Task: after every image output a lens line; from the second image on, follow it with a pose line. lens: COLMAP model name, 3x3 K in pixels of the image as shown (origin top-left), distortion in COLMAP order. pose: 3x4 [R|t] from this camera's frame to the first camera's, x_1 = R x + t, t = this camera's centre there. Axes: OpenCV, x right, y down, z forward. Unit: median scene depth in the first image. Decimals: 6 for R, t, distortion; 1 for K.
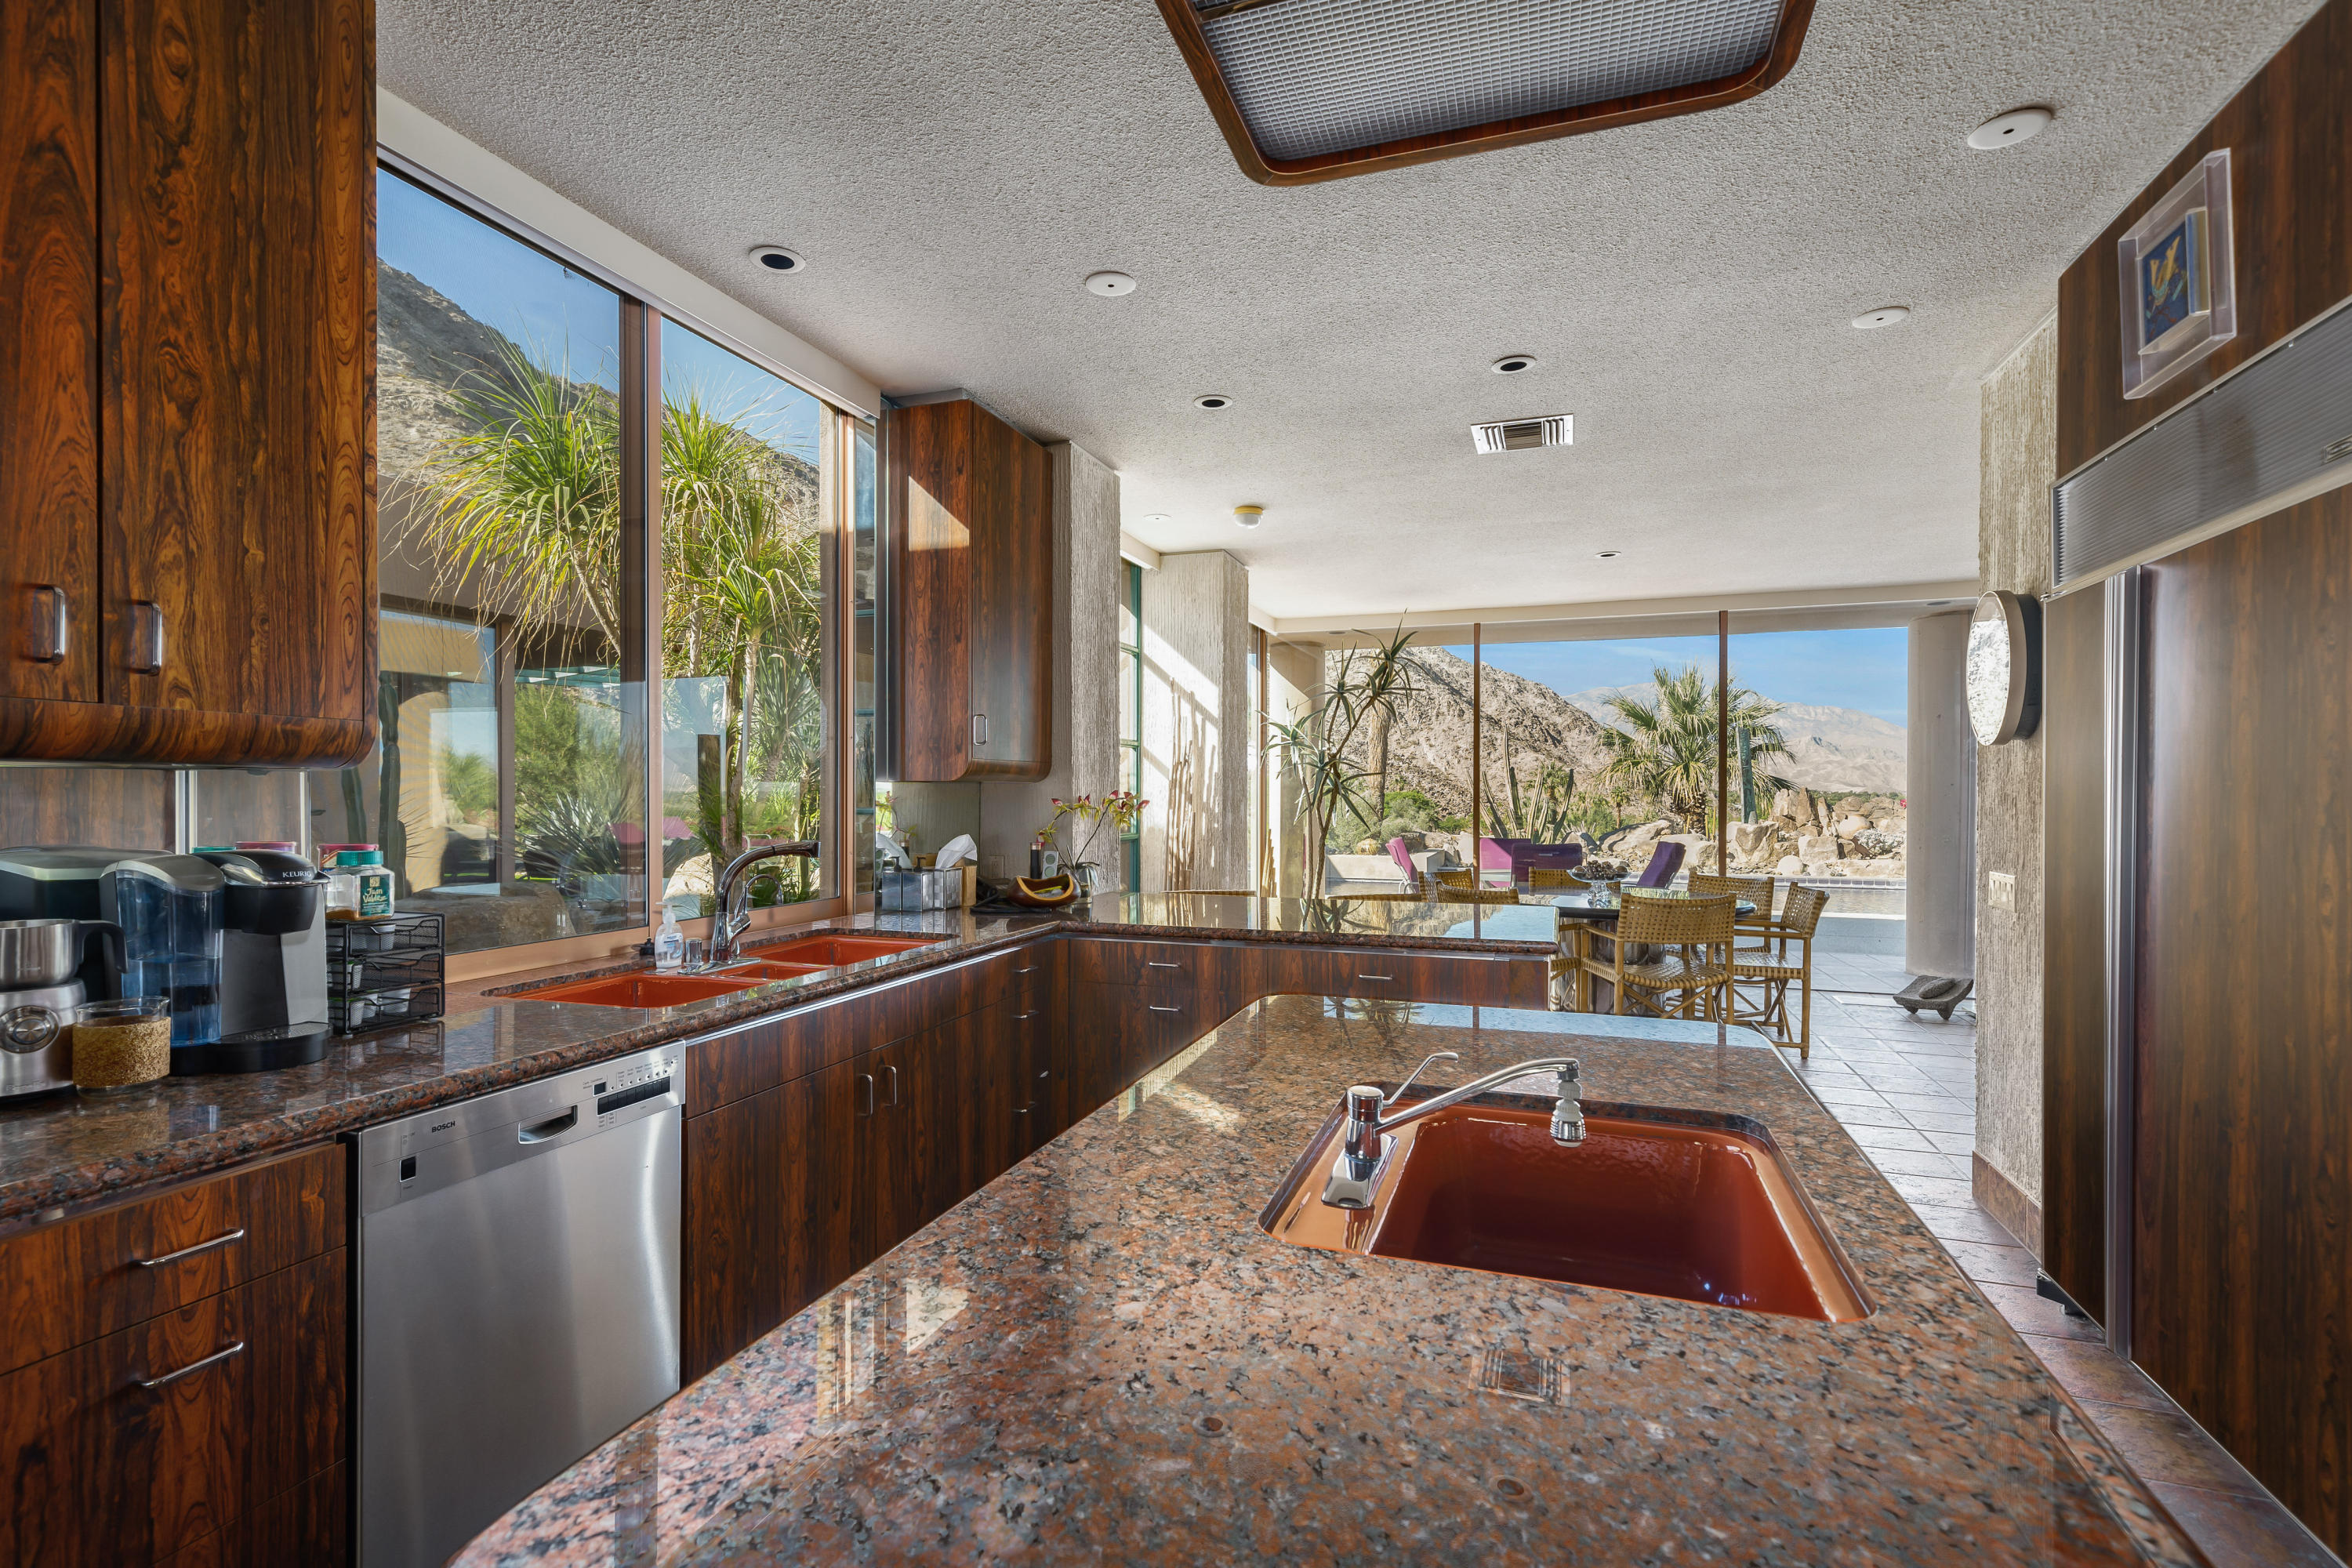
lens RADIAL K [[1091.9, 0, 1173.7], [0, 1091.9, 793.0], [0, 0, 1]] dist [0.002267, 0.000573]
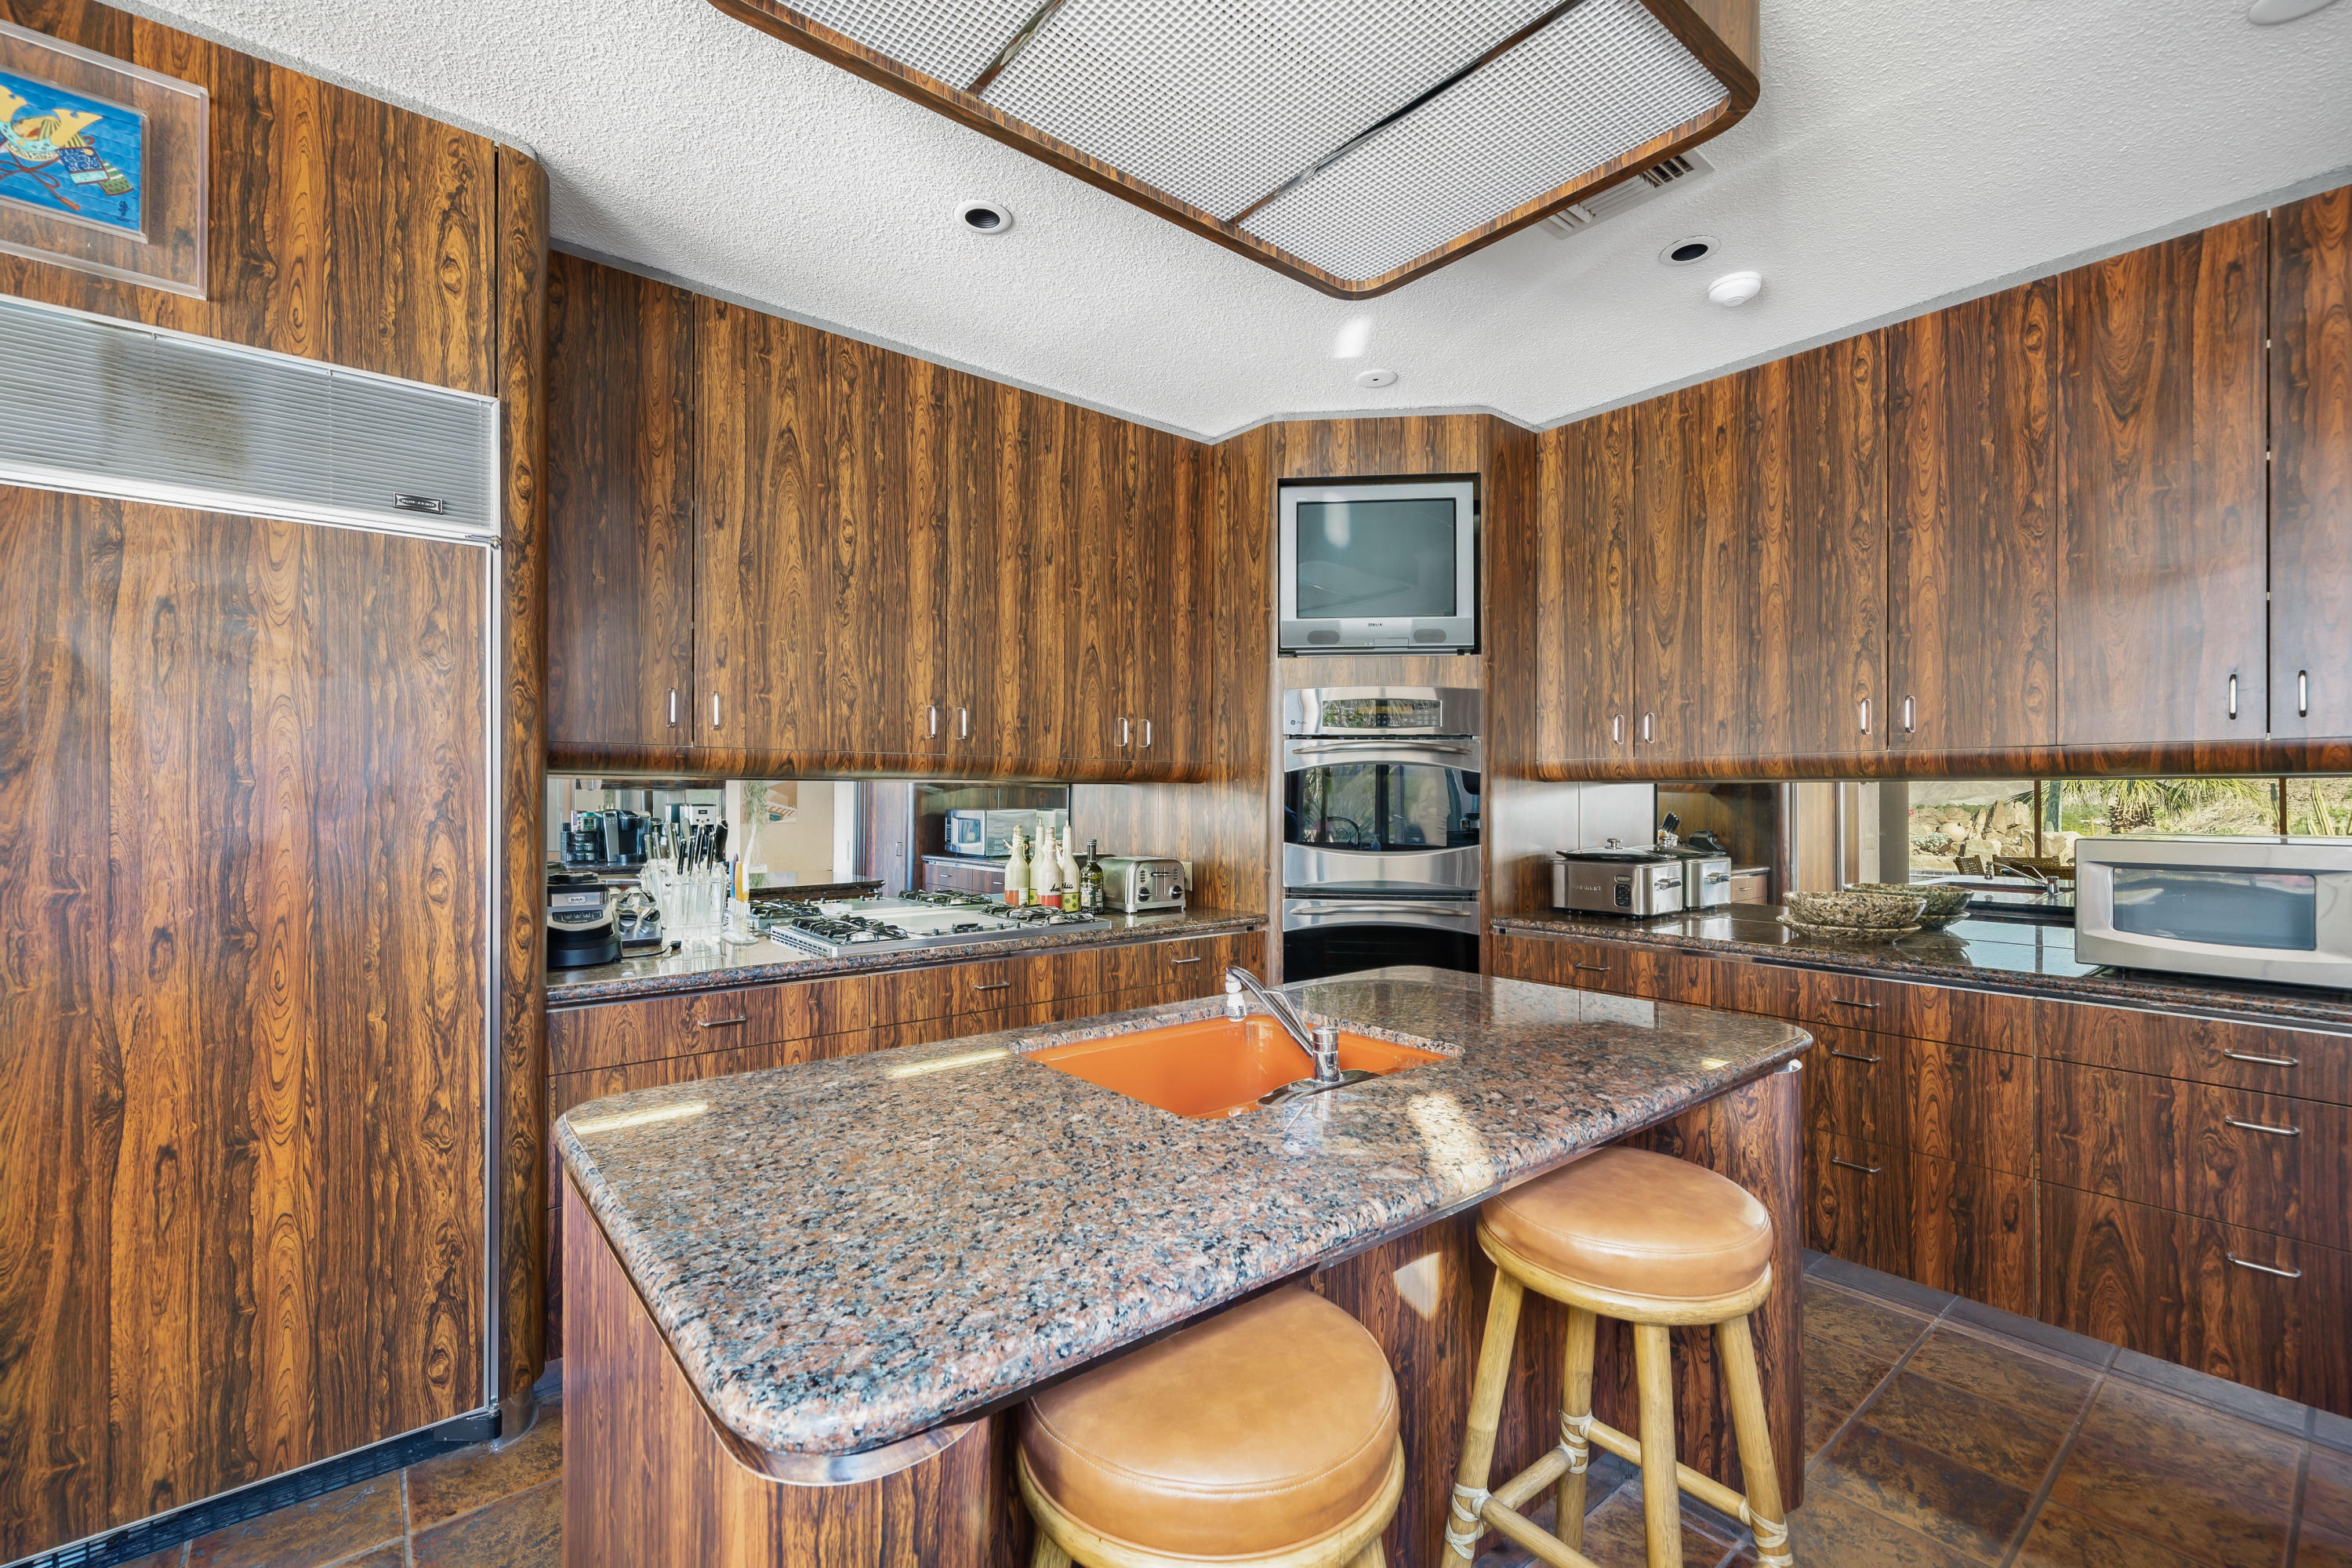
lens RADIAL K [[1000.9, 0, 1170.2], [0, 1000.9, 791.2], [0, 0, 1]] dist [0.006843, -0.000507]
pose [[-0.854269, 0.002230, 0.519827, -0.017326], [-0.001213, 0.999980, -0.006283, 0.000311], [-0.519830, -0.005998, -0.854249, 0.131410]]
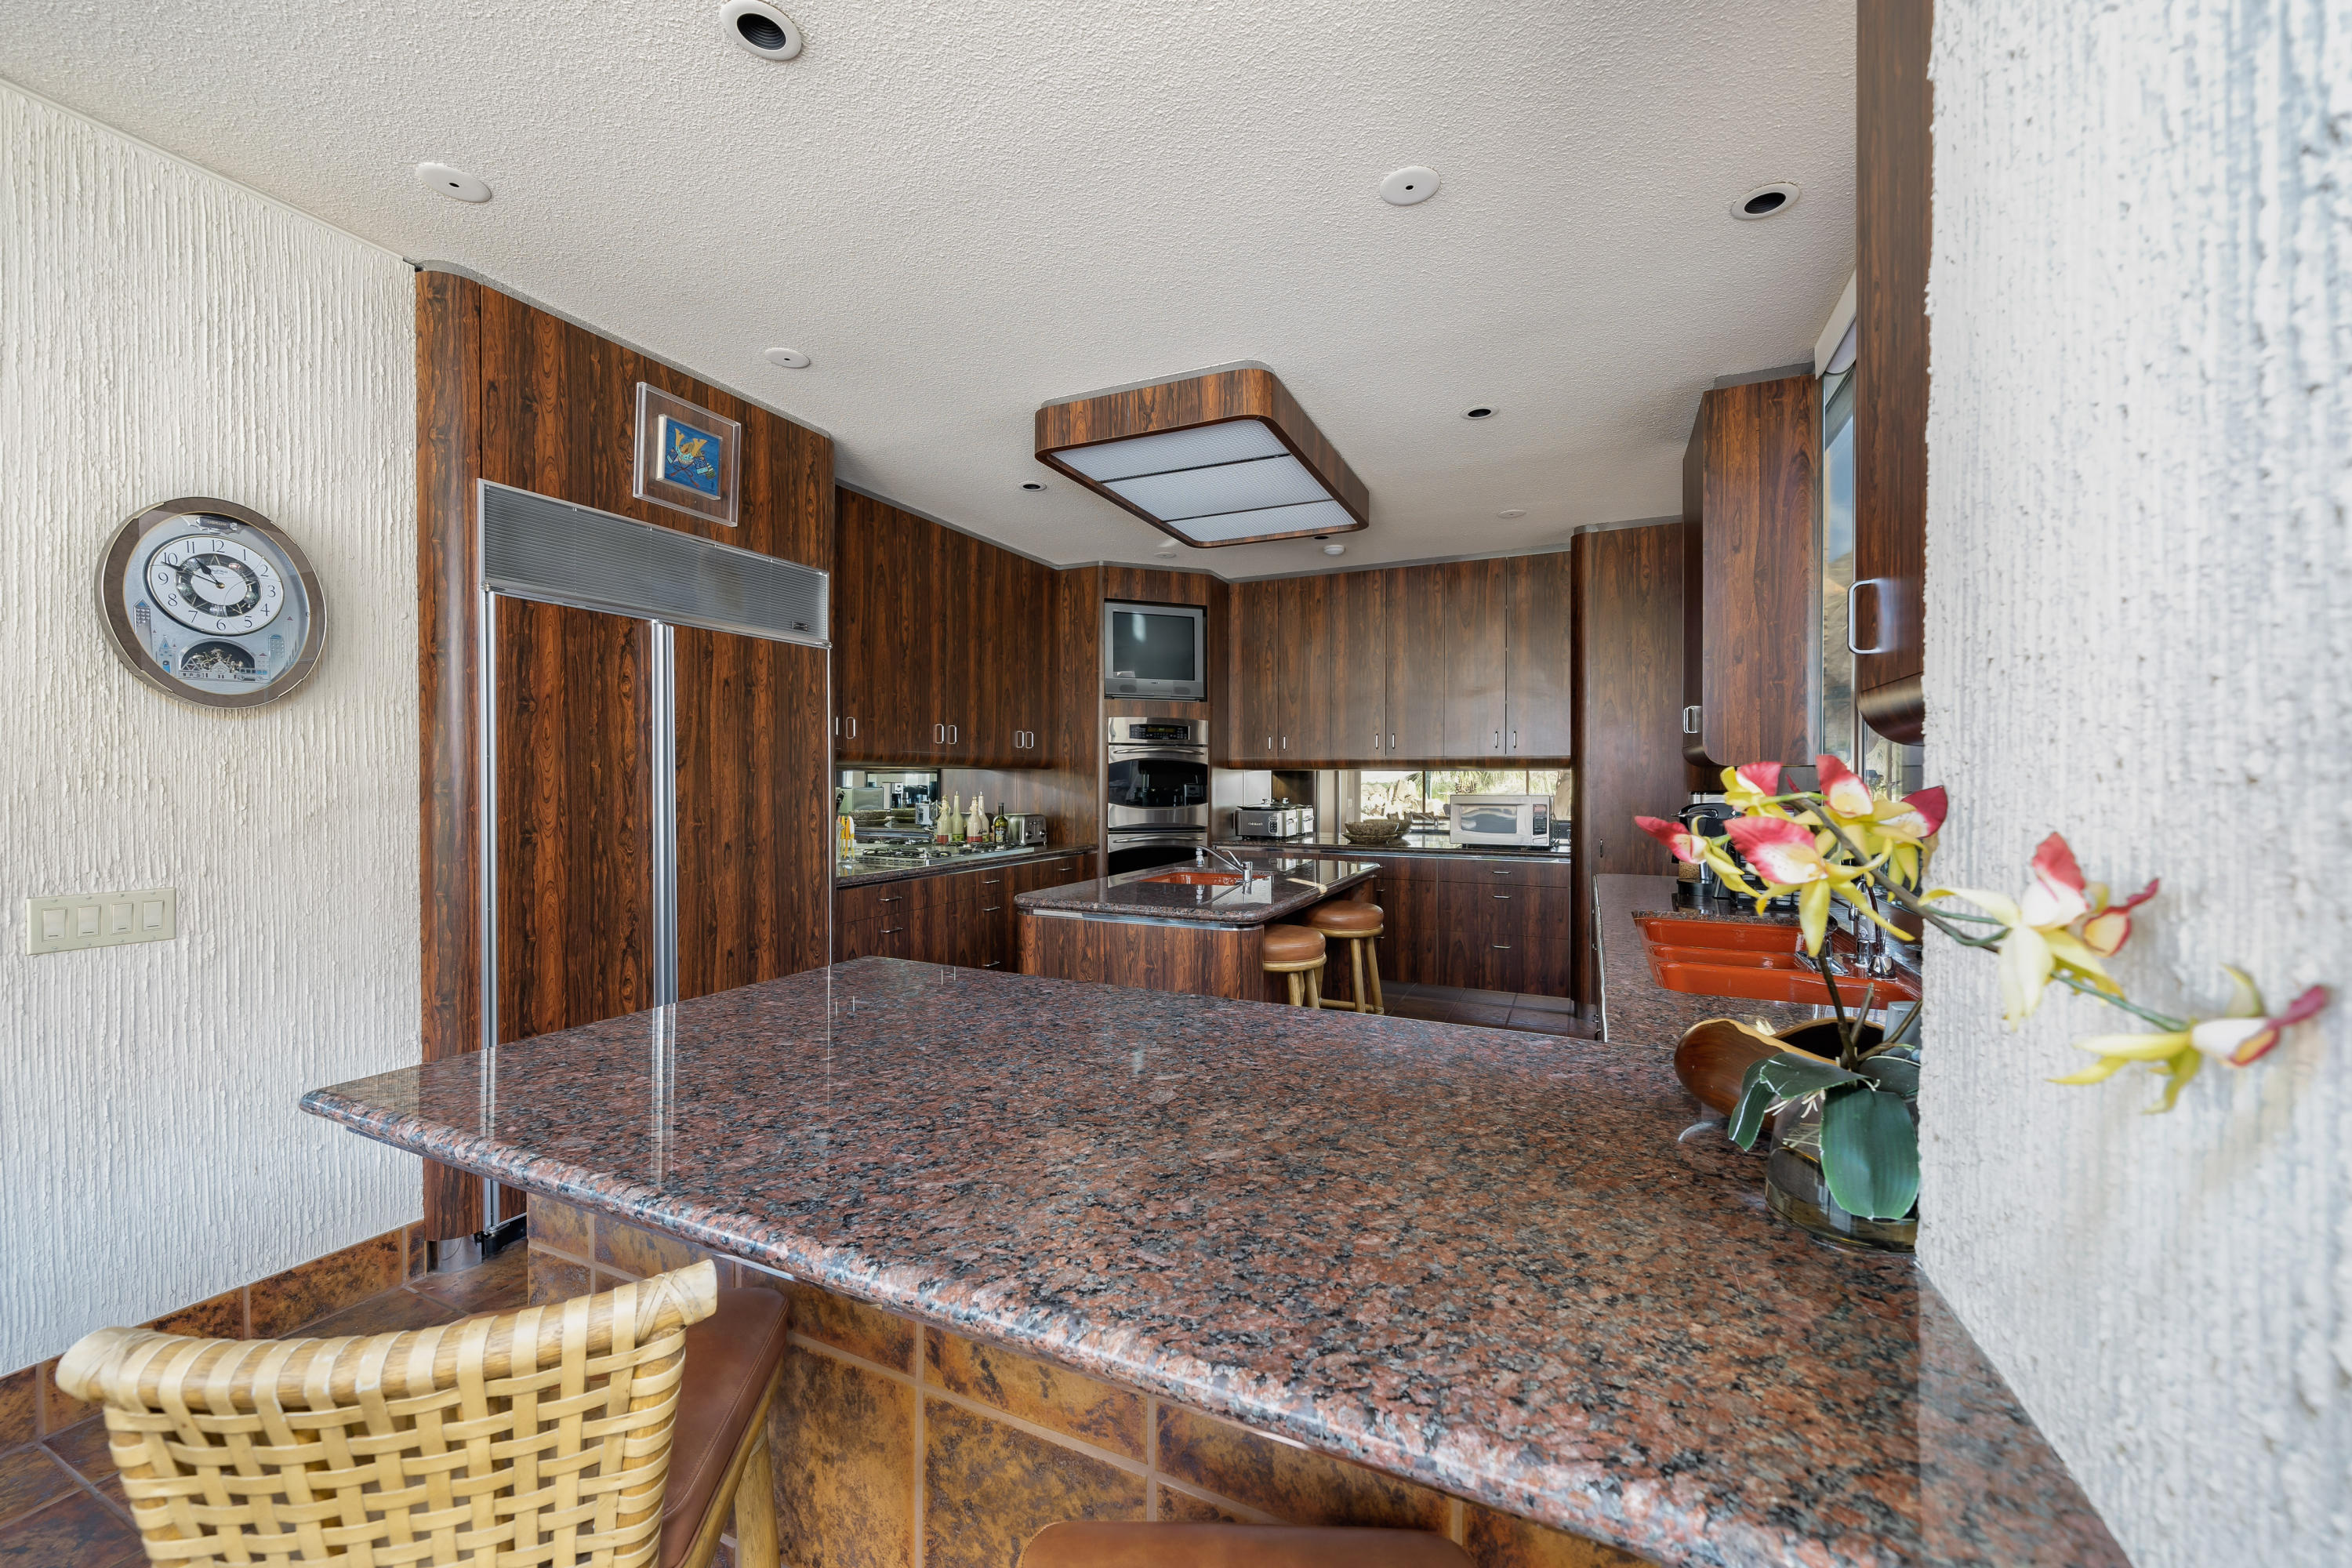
lens RADIAL K [[892.8, 0, 1179.1], [0, 892.8, 782.5], [0, 0, 1]] dist [-0.000239, 0.000016]
pose [[-0.995604, -0.003096, 0.093607, 0.008090], [-0.002591, 0.999981, 0.005518, 0.000145], [-0.093622, 0.005251, -0.995594, 0.244302]]
